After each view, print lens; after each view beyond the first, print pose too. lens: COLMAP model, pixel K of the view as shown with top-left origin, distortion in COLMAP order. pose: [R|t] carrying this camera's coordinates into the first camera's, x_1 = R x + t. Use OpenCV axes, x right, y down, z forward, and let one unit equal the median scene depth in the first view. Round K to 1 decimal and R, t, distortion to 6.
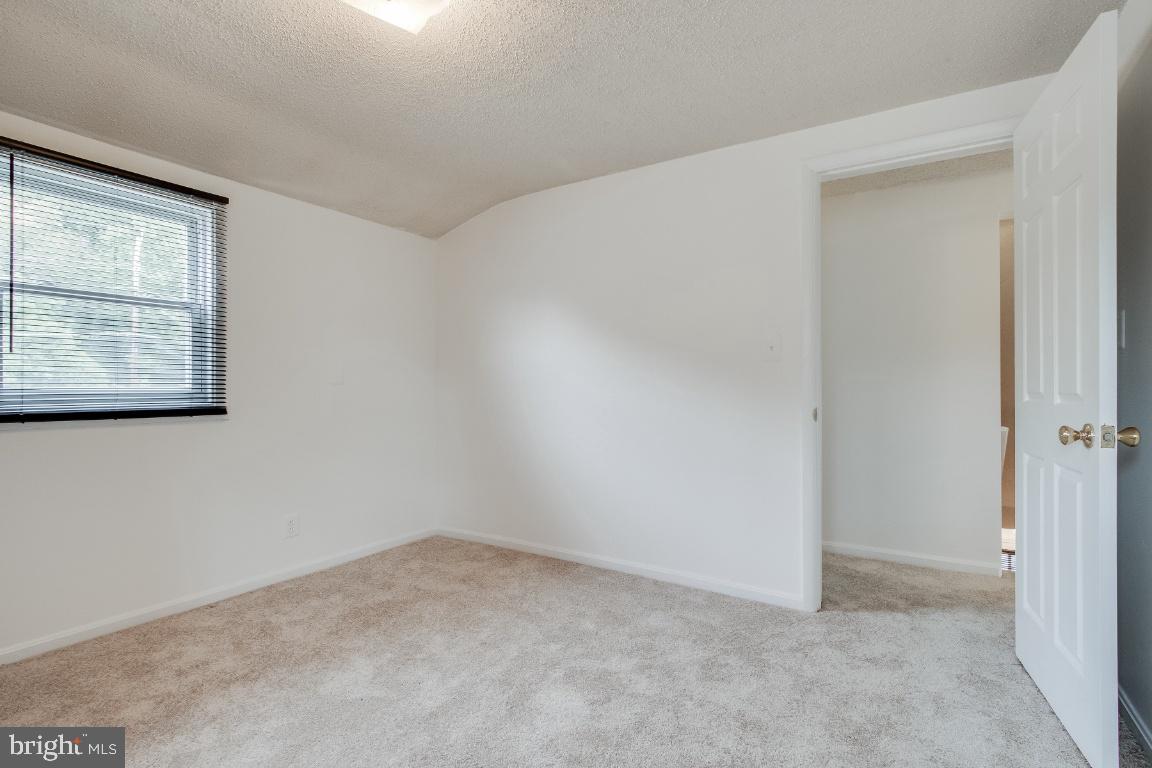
lens RADIAL K [[557.6, 0, 553.2], [0, 557.6, 383.7], [0, 0, 1]] dist [0.003423, 0.000844]
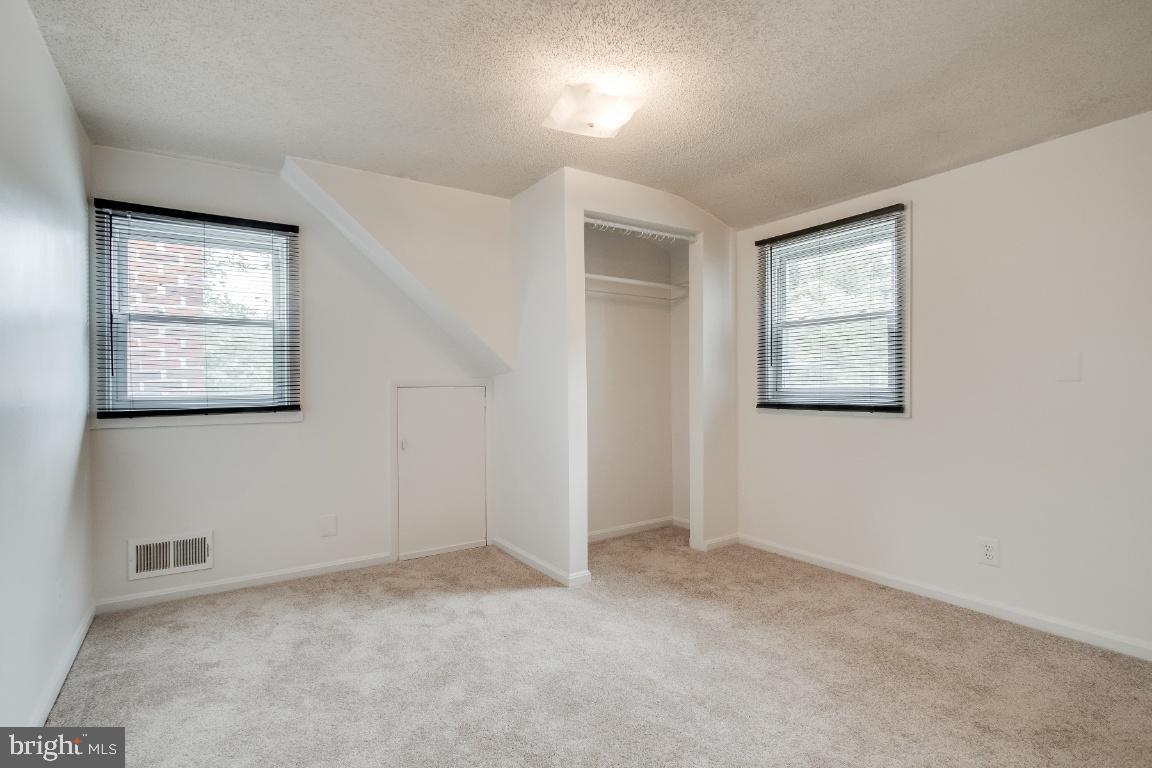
lens RADIAL K [[536.3, 0, 559.4], [0, 536.3, 379.7], [0, 0, 1]] dist [0.000415, 0.000242]
pose [[-0.383104, -0.012420, -0.923622, 0.594006], [0.010394, 0.999788, -0.017756, 0.005587], [0.923647, -0.016403, -0.382893, 0.819574]]
